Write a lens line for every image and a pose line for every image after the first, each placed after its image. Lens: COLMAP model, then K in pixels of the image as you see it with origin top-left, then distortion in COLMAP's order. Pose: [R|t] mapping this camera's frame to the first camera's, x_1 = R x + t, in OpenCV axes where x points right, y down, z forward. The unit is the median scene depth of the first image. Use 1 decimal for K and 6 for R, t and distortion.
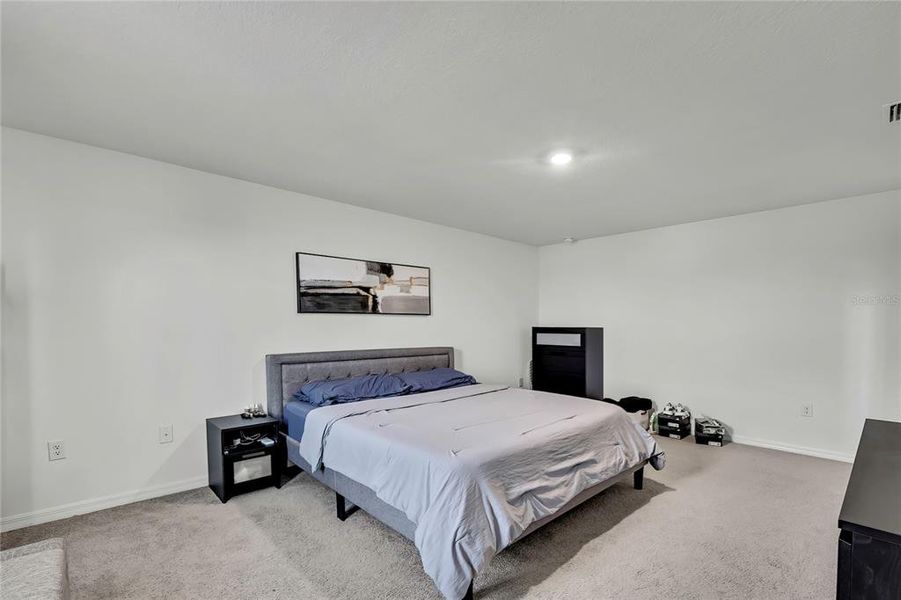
lens RADIAL K [[404.9, 0, 459.5], [0, 404.9, 306.2], [0, 0, 1]] dist [-0.011838, -0.000059]
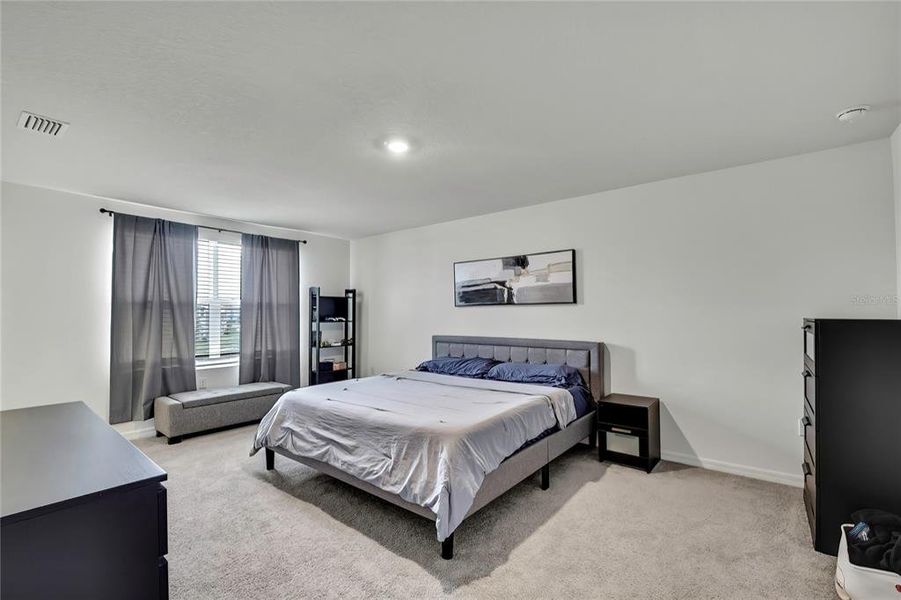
lens RADIAL K [[404.9, 0, 459.5], [0, 404.9, 306.2], [0, 0, 1]] dist [-0.011838, -0.000059]
pose [[0.132544, -0.028372, -0.990771, 0.843710], [0.044580, 0.998749, -0.022636, 0.040868], [0.990174, -0.041168, 0.133643, 0.713596]]
